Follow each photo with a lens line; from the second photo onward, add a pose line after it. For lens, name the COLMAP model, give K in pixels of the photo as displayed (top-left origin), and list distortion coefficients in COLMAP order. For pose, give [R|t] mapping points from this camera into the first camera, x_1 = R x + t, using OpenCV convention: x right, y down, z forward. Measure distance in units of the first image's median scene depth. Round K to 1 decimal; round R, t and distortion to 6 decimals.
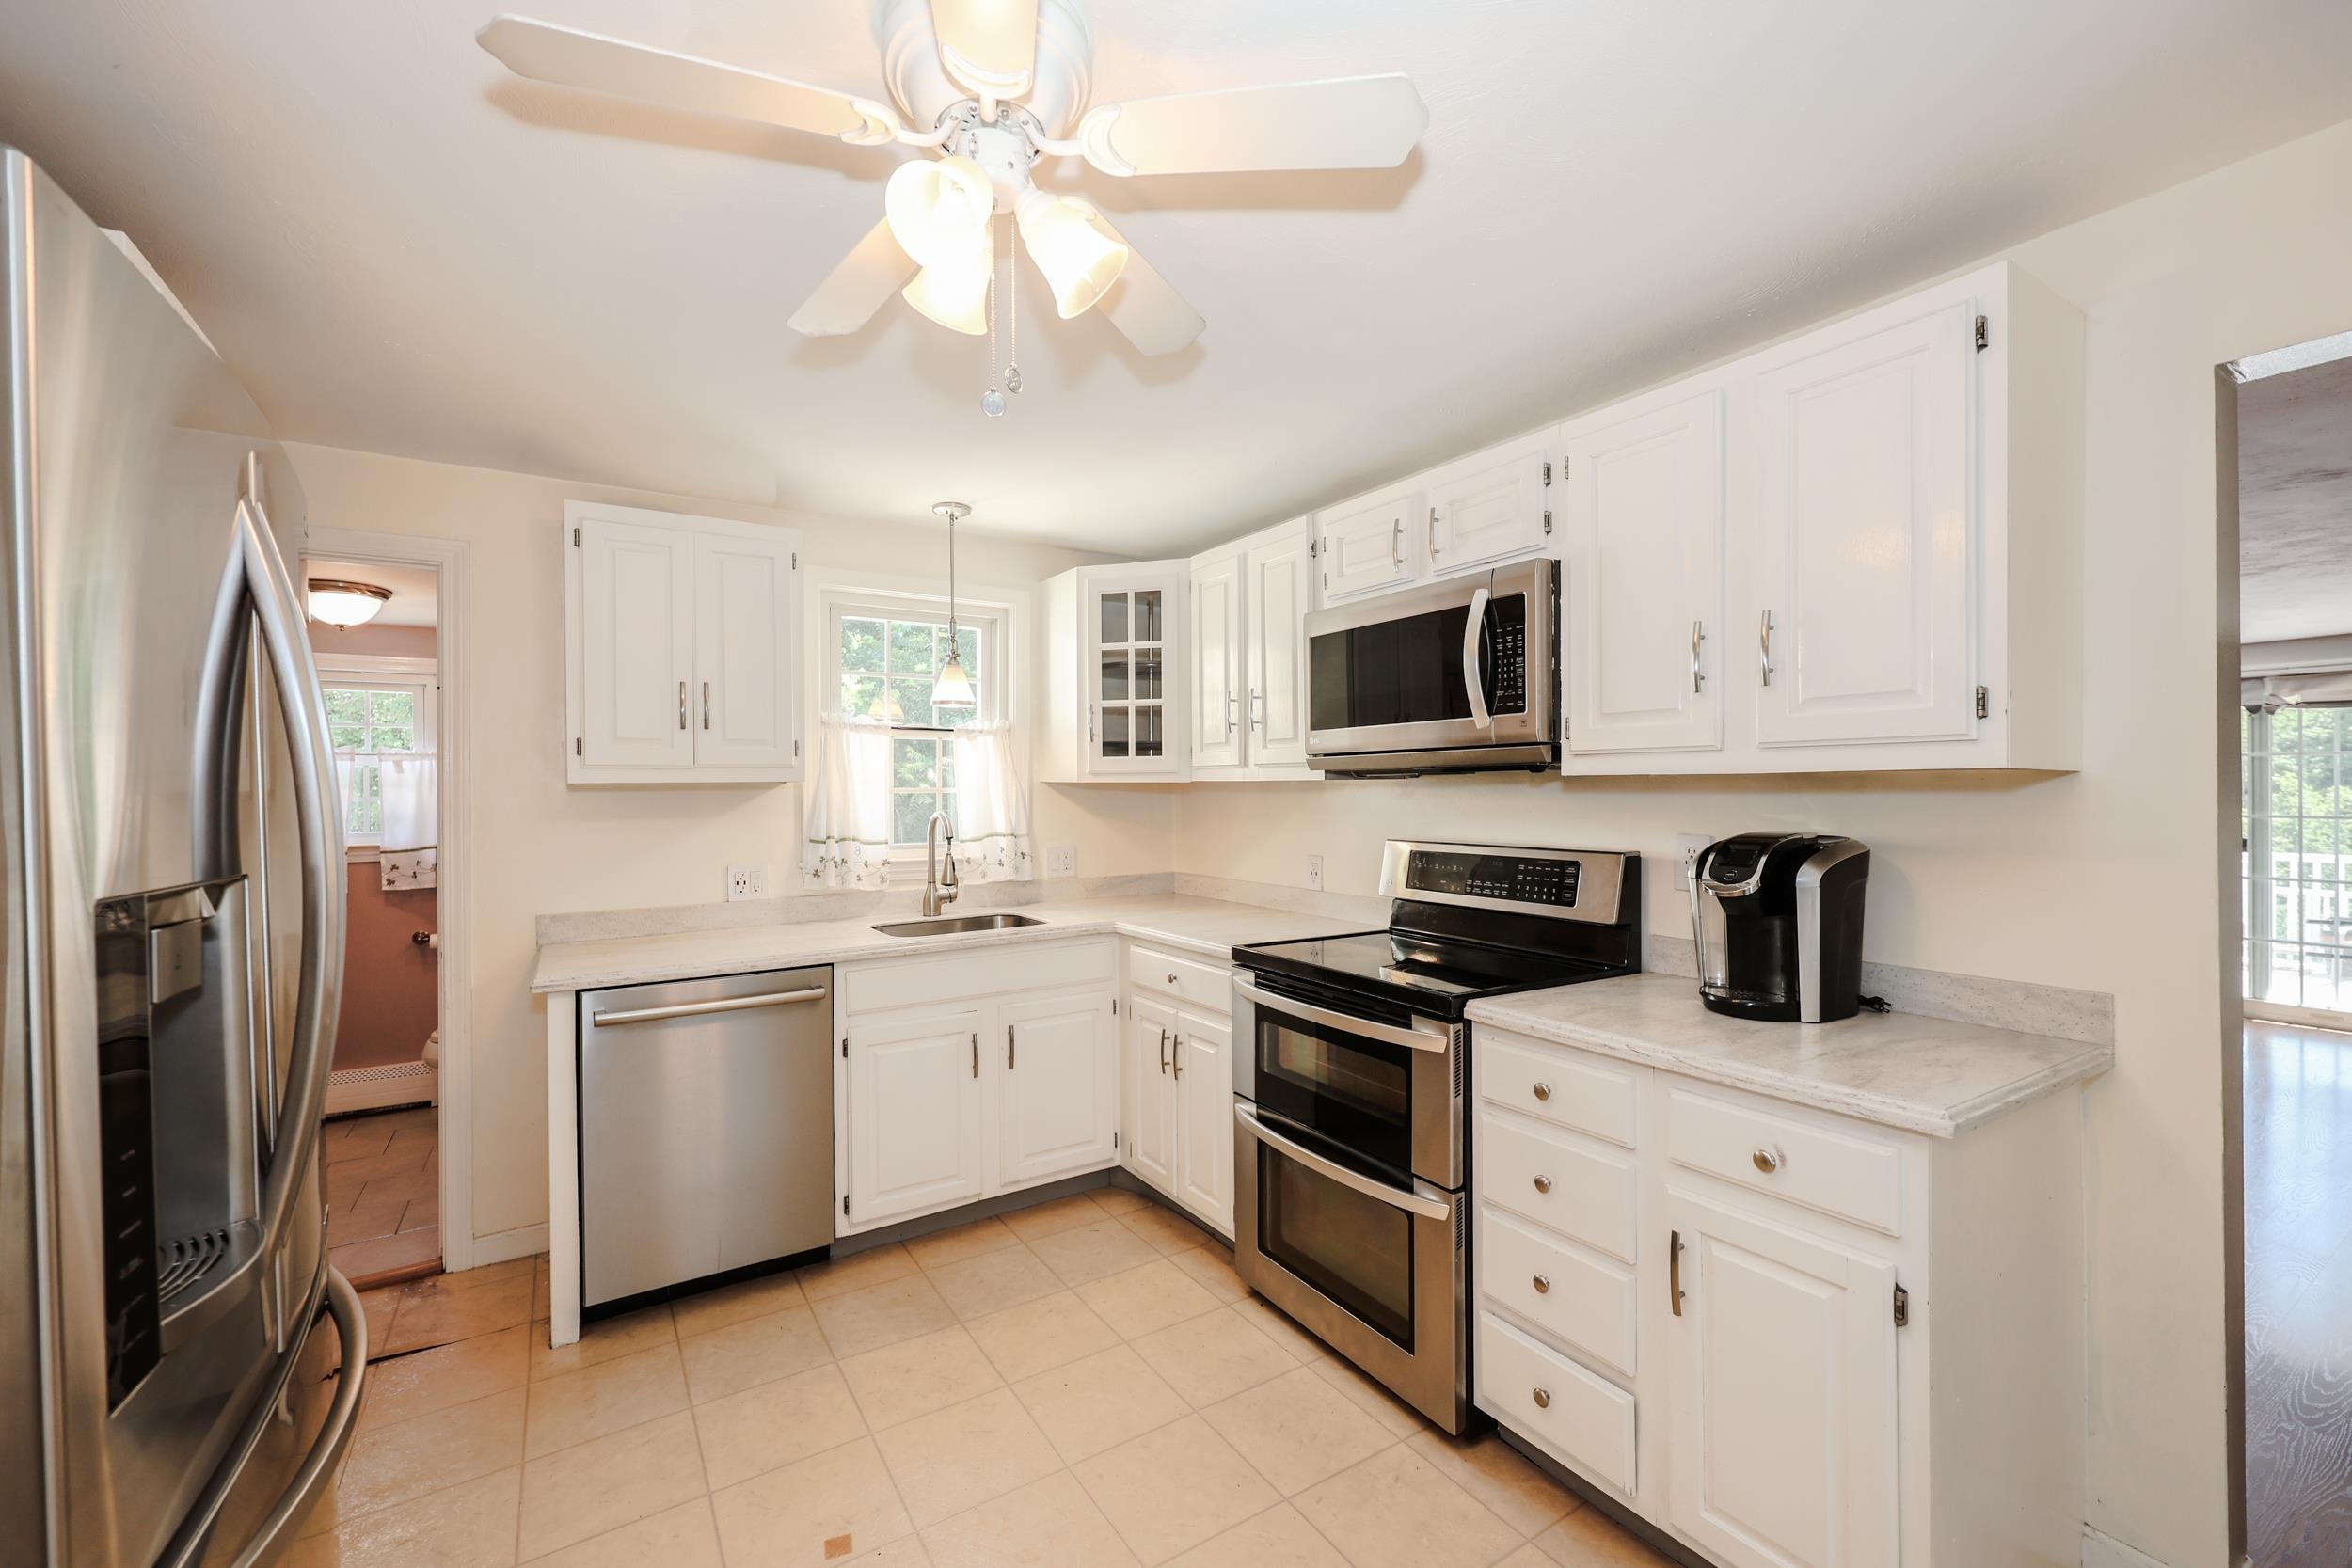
lens RADIAL K [[951.3, 0, 1185.5], [0, 951.3, 797.8], [0, 0, 1]] dist [0.001290, 0.000519]
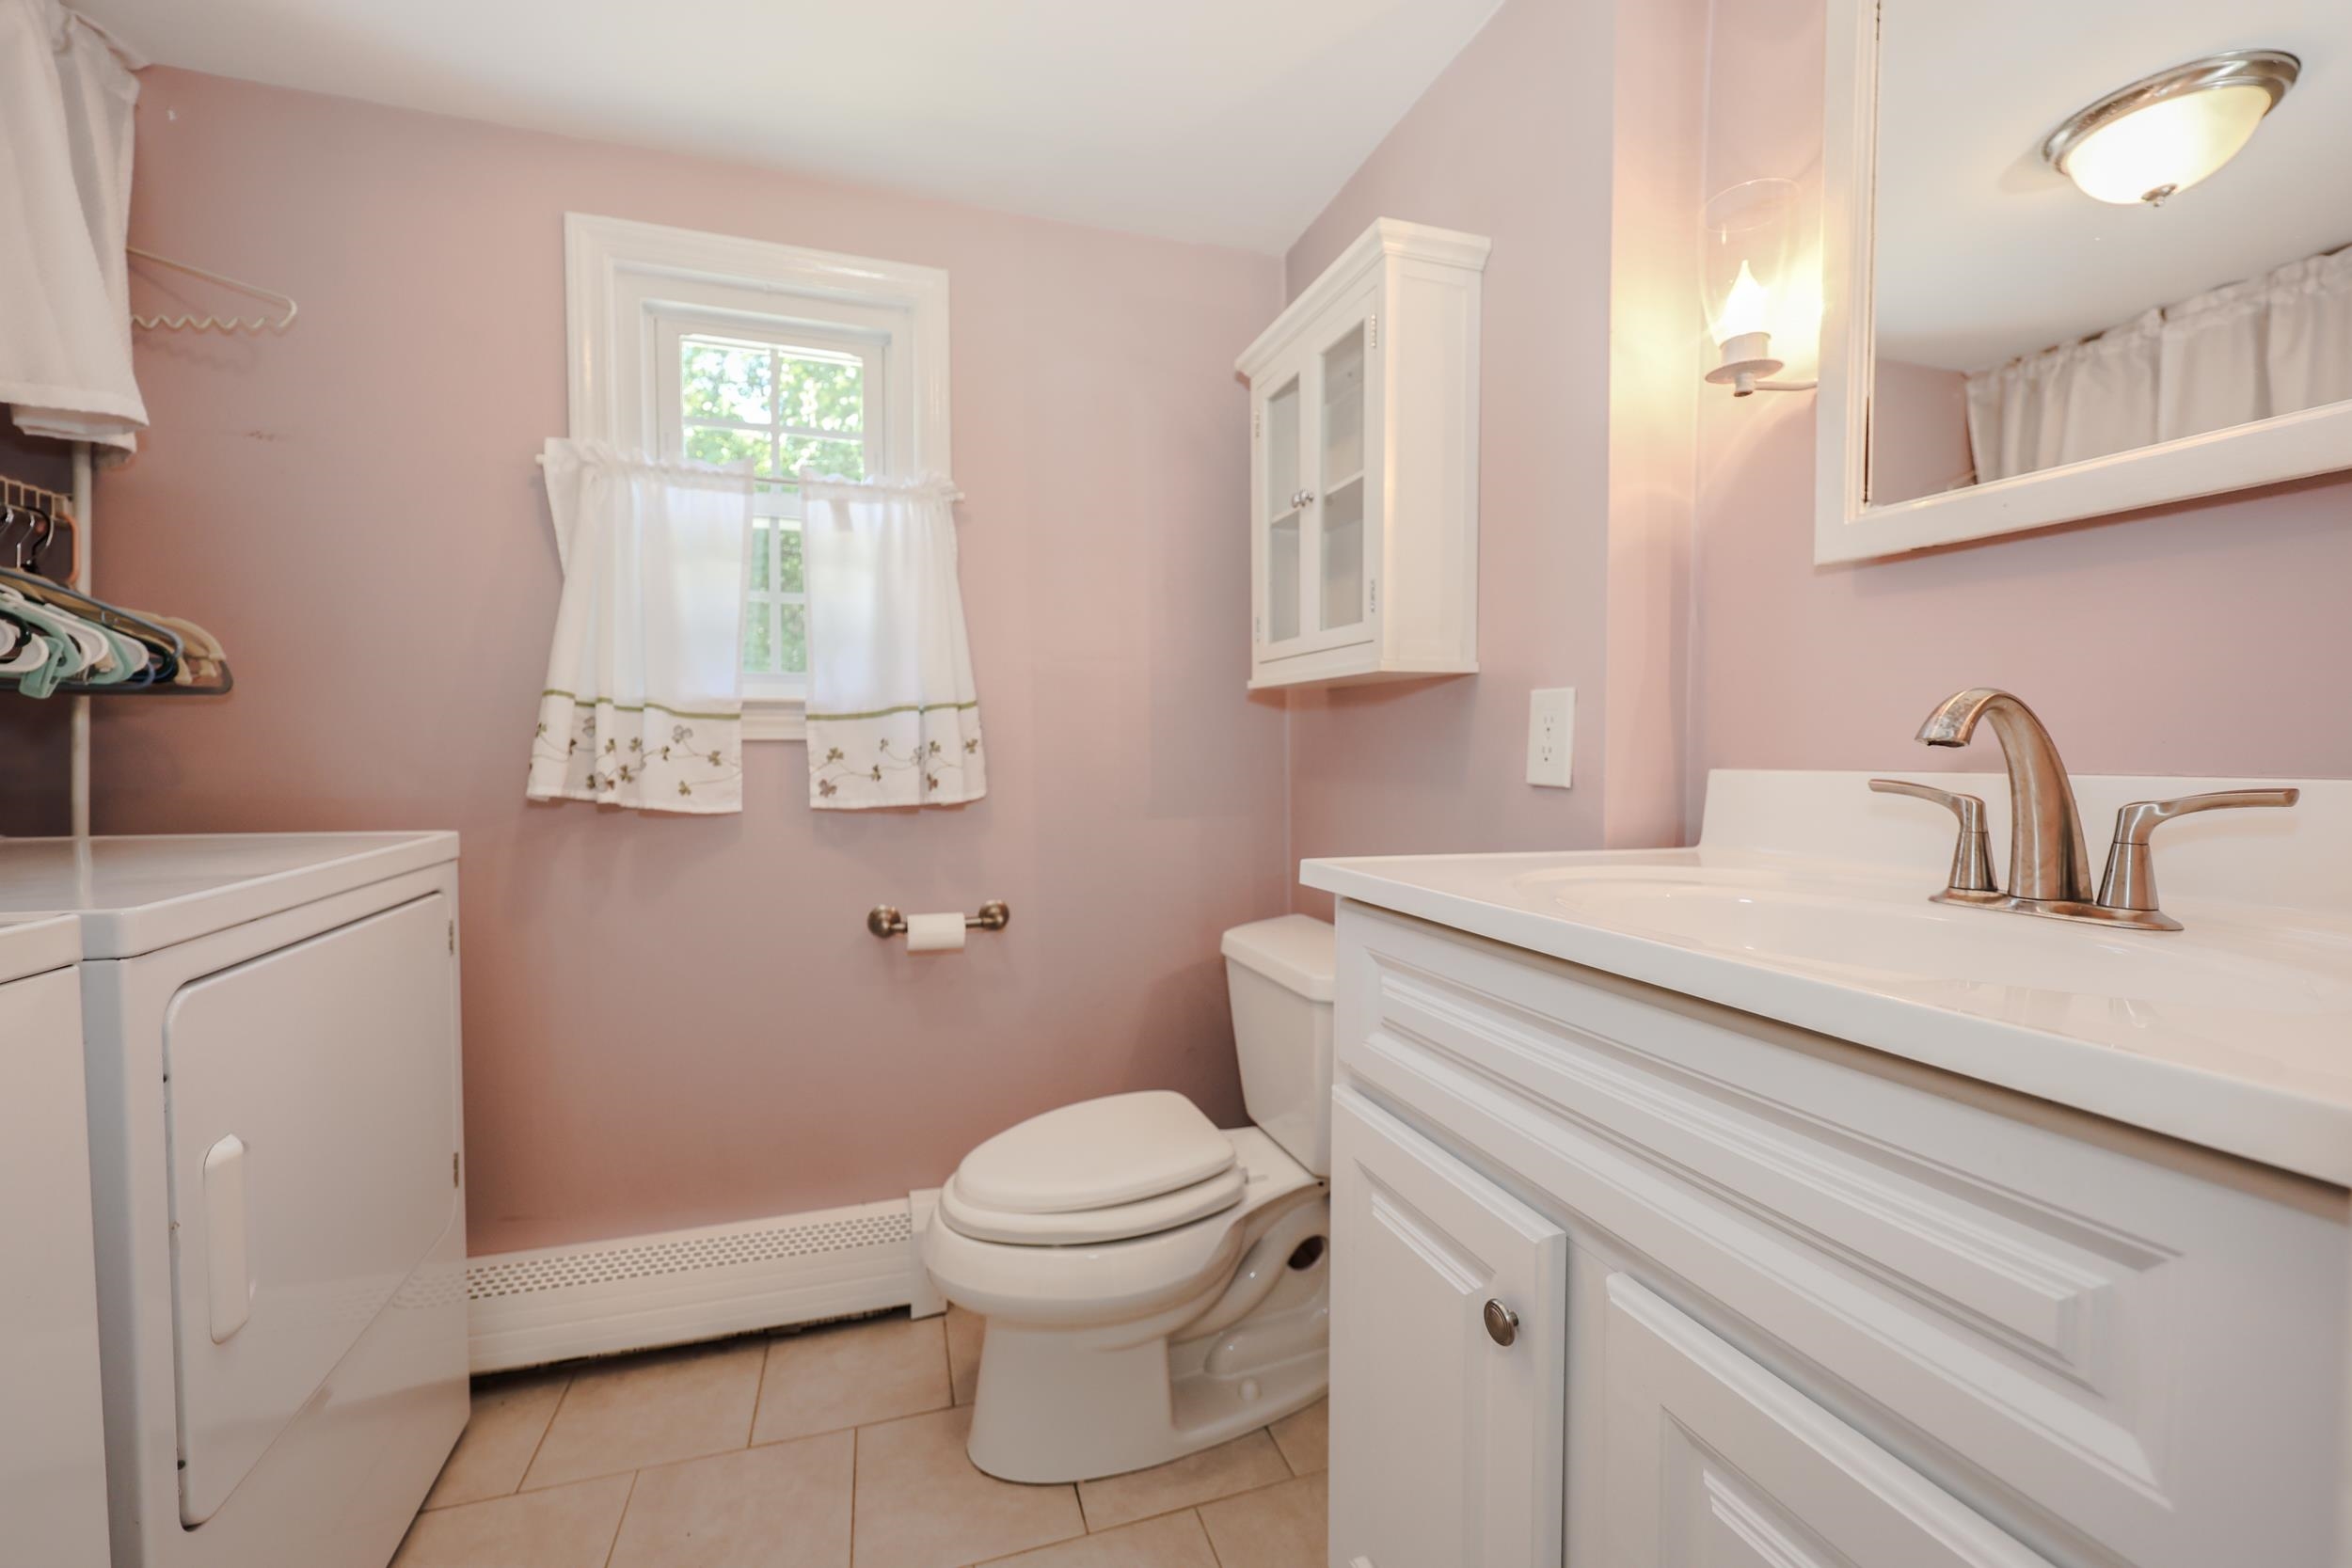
lens RADIAL K [[951.3, 0, 1173.1], [0, 951.3, 786.2], [0, 0, 1]] dist [0.001290, 0.000519]
pose [[0.963691, 0.025135, -0.265834, -0.806574], [-0.013675, 0.998899, 0.044874, 0.092957], [0.266669, -0.039609, 0.962974, 0.891222]]
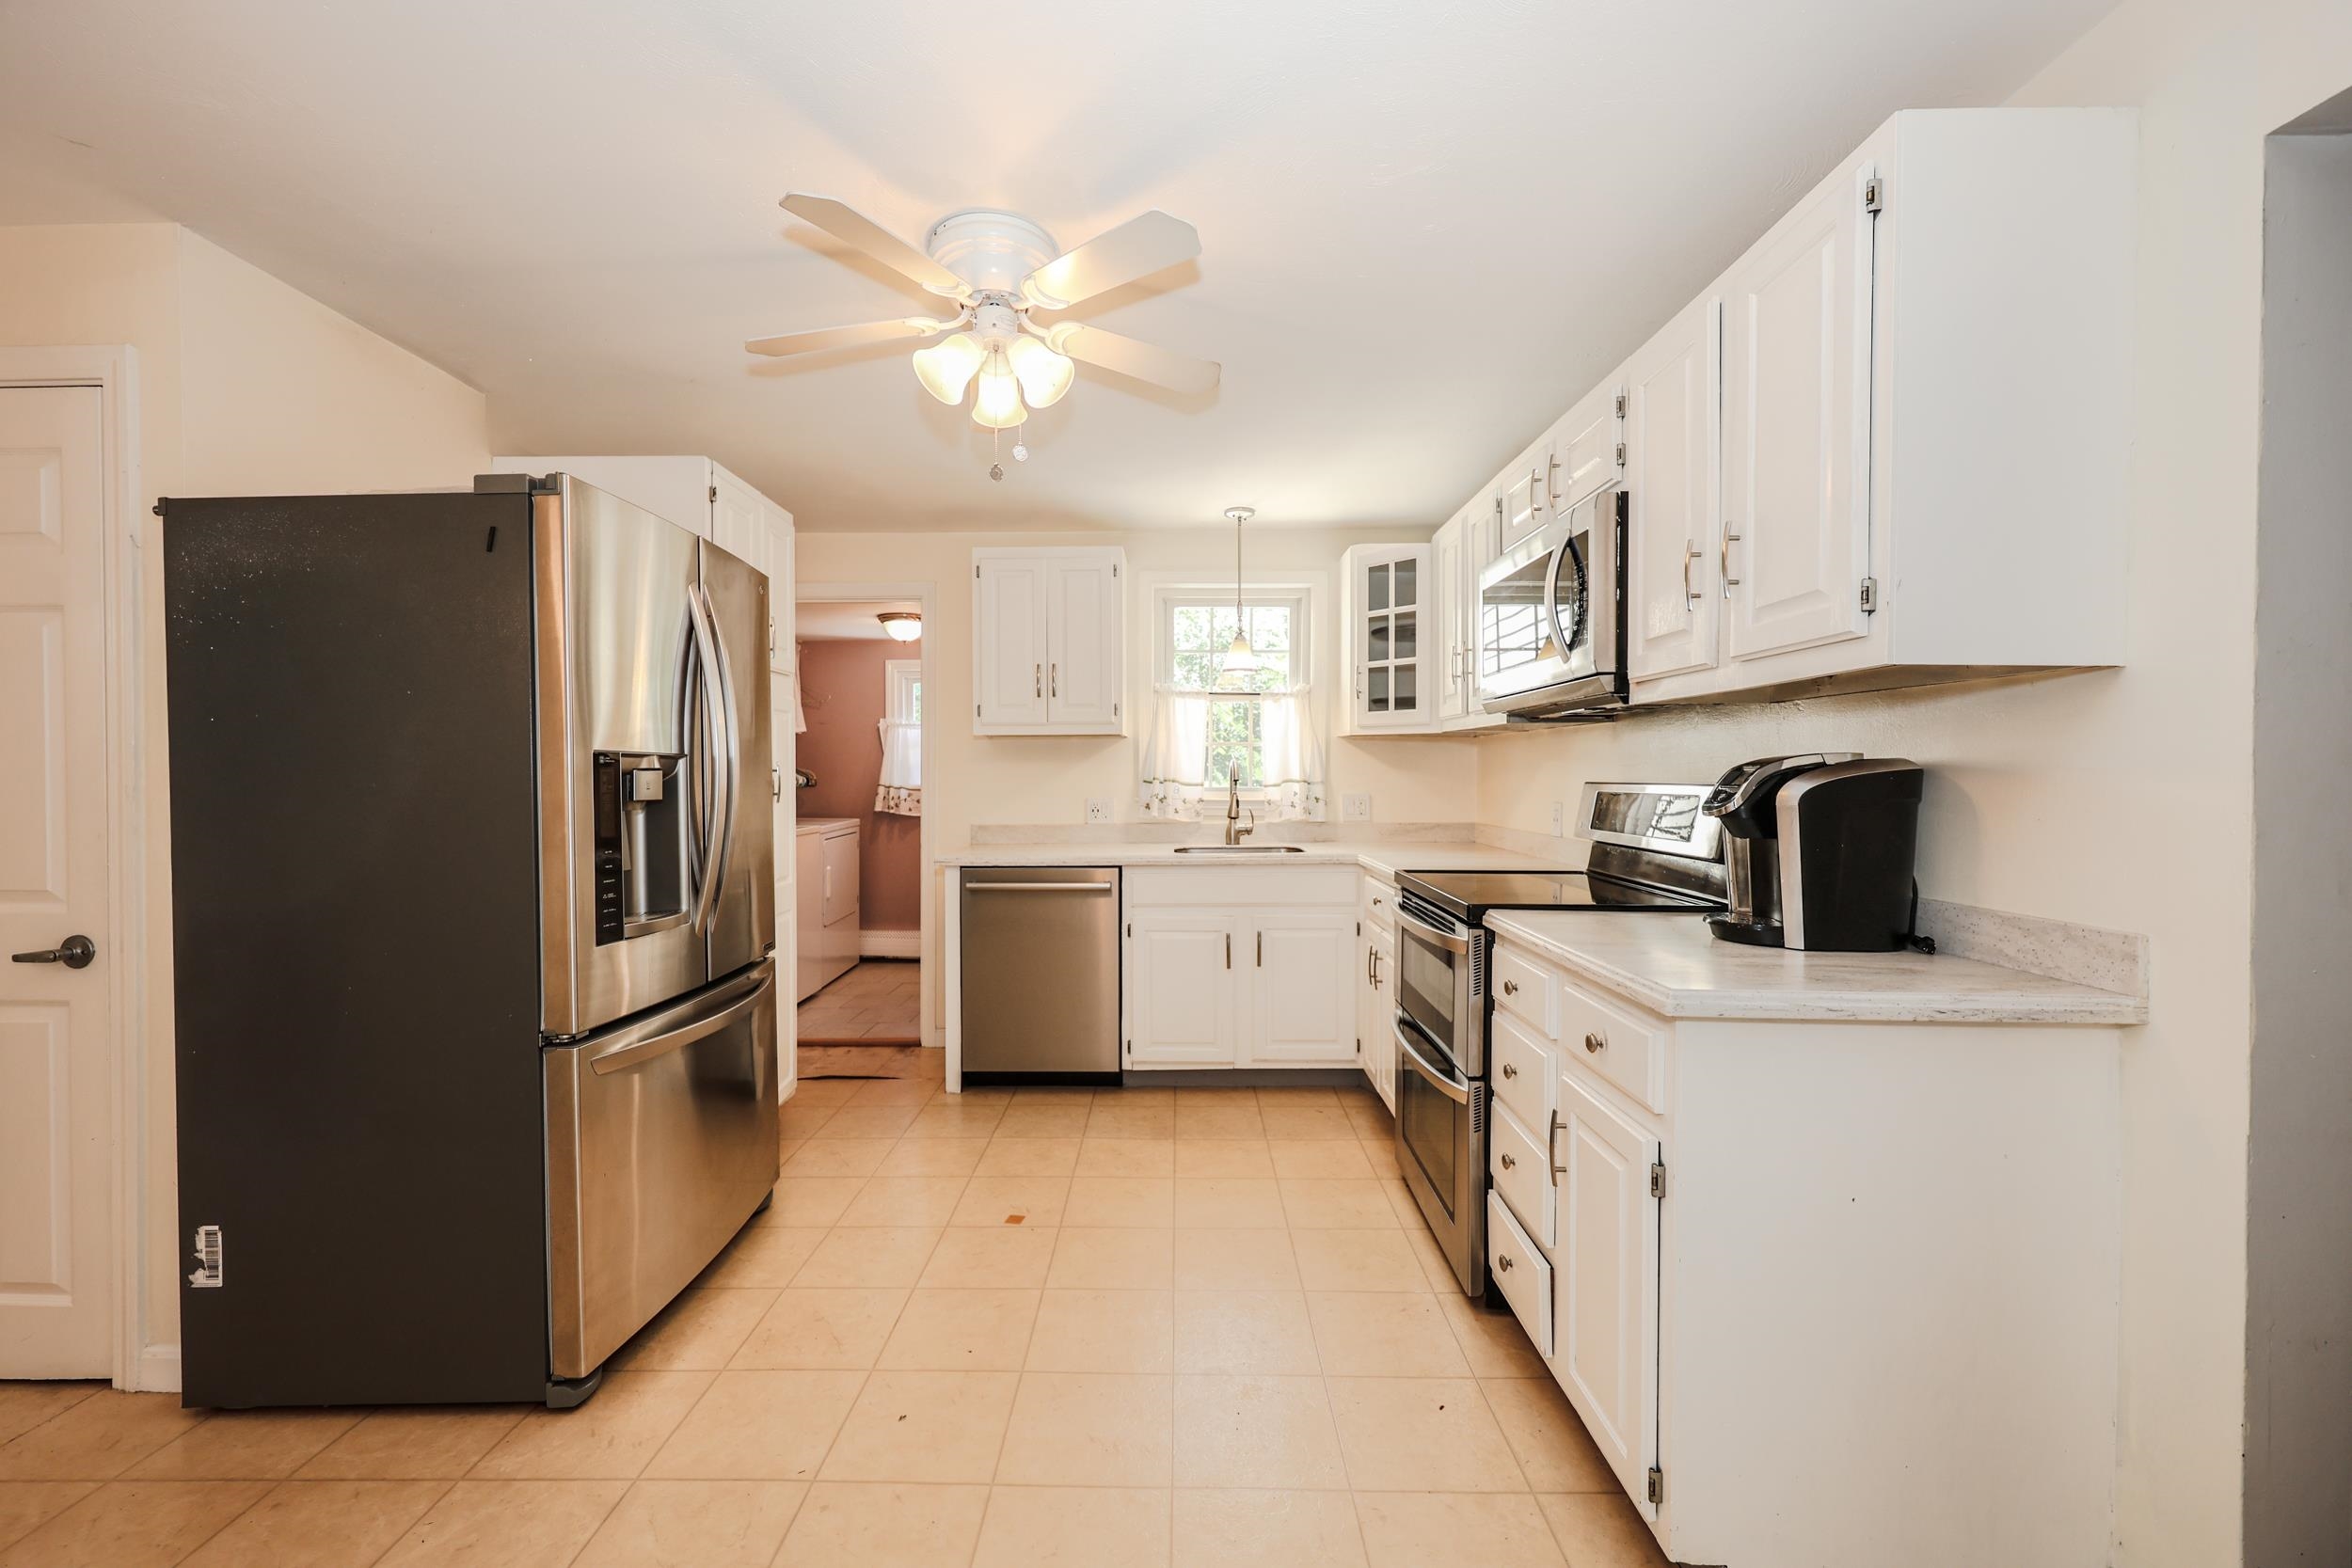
lens RADIAL K [[951.3, 0, 1179.8], [0, 951.3, 788.2], [0, 0, 1]] dist [0.001290, 0.000519]
pose [[0.837243, 0.014846, -0.546630, 0.416935], [-0.010399, 0.999883, 0.011229, 0.045254], [0.546732, -0.003717, 0.837299, -0.082089]]
